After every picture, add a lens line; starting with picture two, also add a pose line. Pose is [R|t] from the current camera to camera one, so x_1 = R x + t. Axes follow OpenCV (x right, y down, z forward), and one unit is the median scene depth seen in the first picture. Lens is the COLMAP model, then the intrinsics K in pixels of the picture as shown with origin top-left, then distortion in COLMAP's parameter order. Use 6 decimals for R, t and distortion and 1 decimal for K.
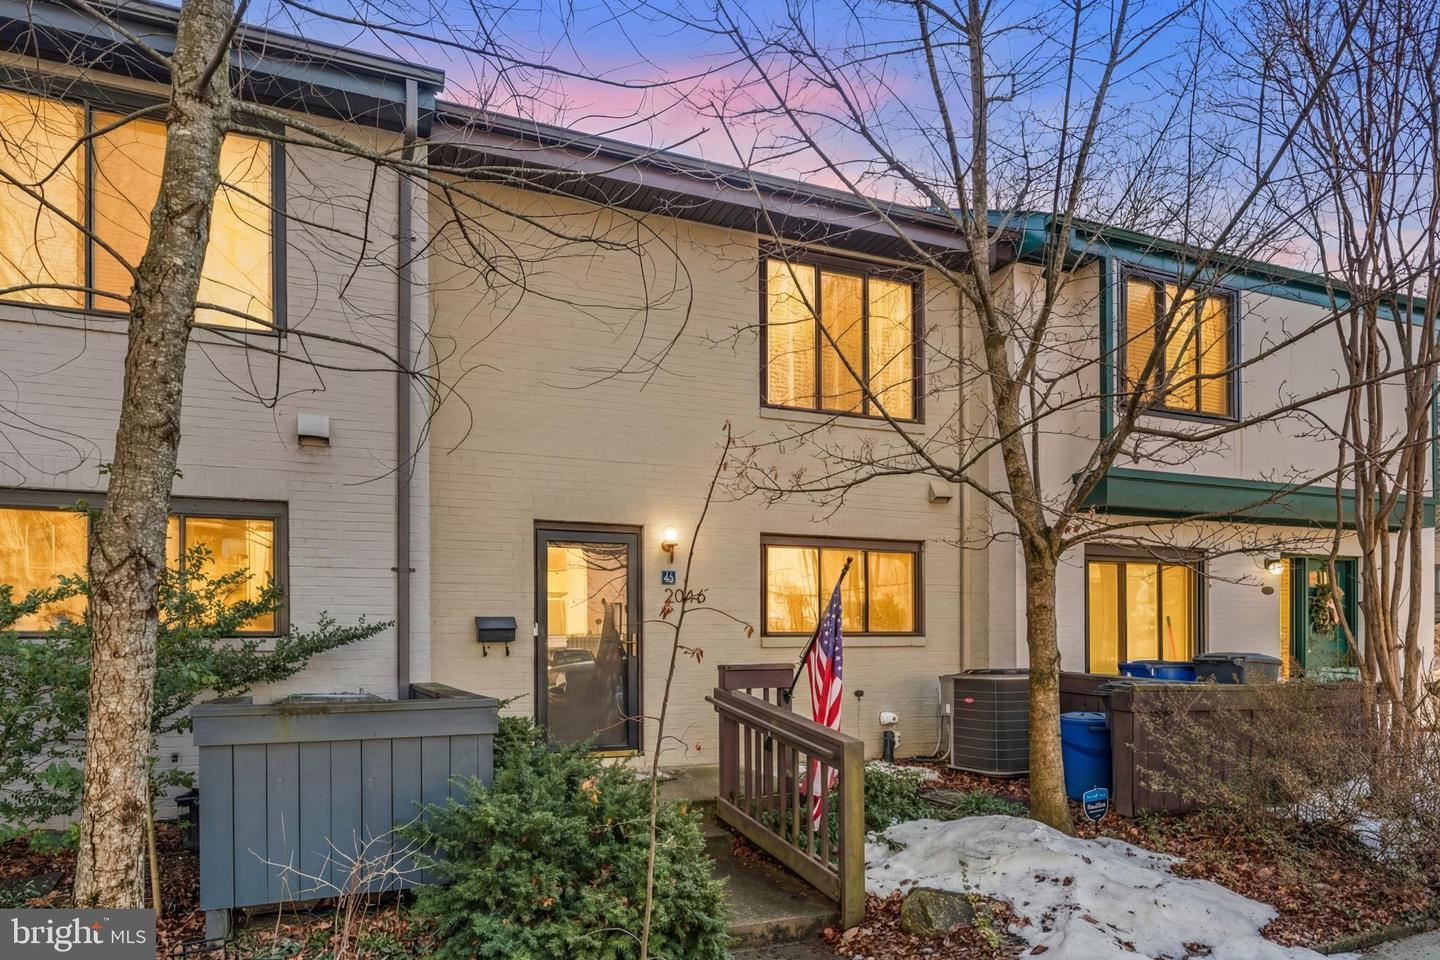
lens RADIAL K [[866.5, 0, 719.4], [0, 866.5, 470.6], [0, 0, 1]] dist [0.038277, 0.000037]
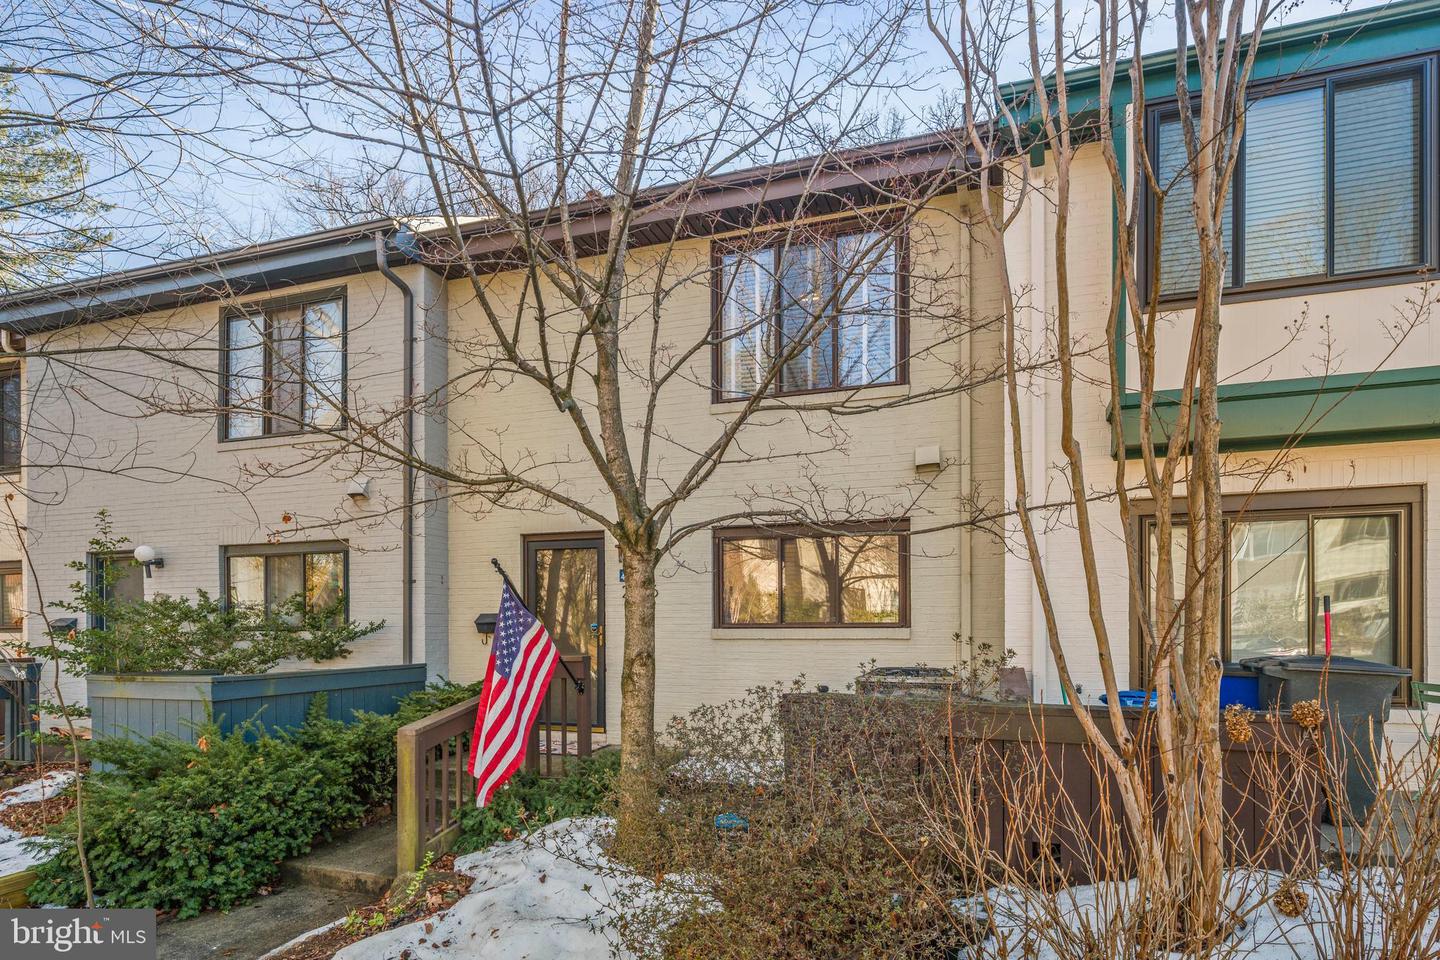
lens RADIAL K [[770.2, 0, 725.5], [0, 770.2, 494.4], [0, 0, 1]] dist [0.016111, 0.000587]
pose [[0.746851, -0.114549, -0.655052, 0.755558], [0.126321, 0.991554, -0.029370, 0.070376], [0.652884, -0.060812, 0.755013, 0.372438]]
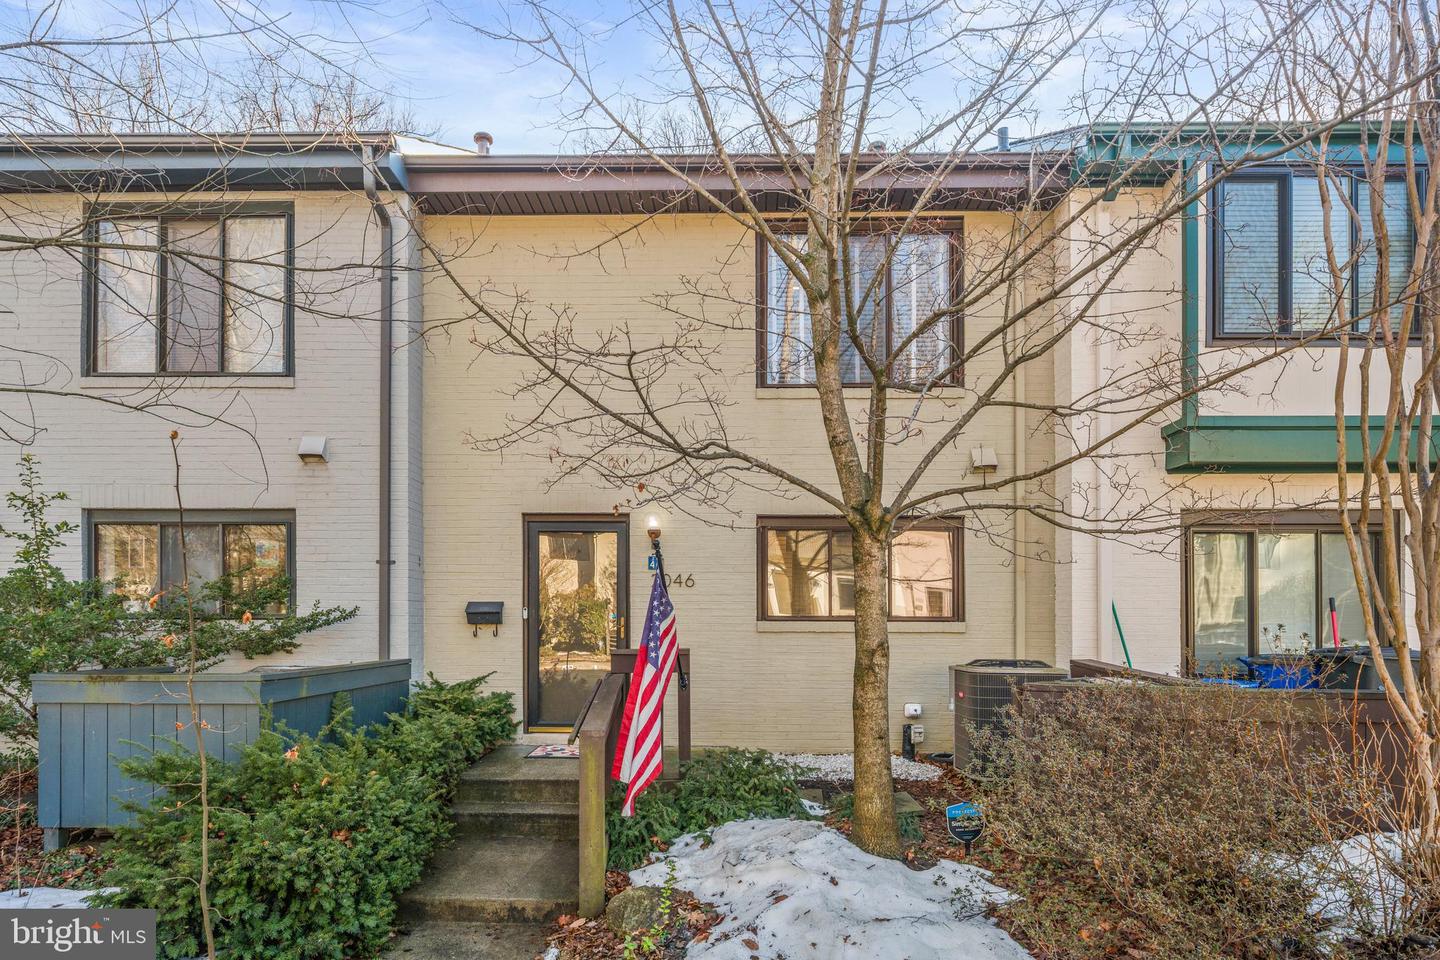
lens RADIAL K [[800.9, 0, 718.0], [0, 800.9, 479.9], [0, 0, 1]] dist [0.020102, 0.000924]
pose [[0.911416, -0.067387, -0.405930, 0.449245], [0.070854, 0.997466, -0.006501, 0.038960], [0.405340, -0.022836, 0.913881, 0.175375]]
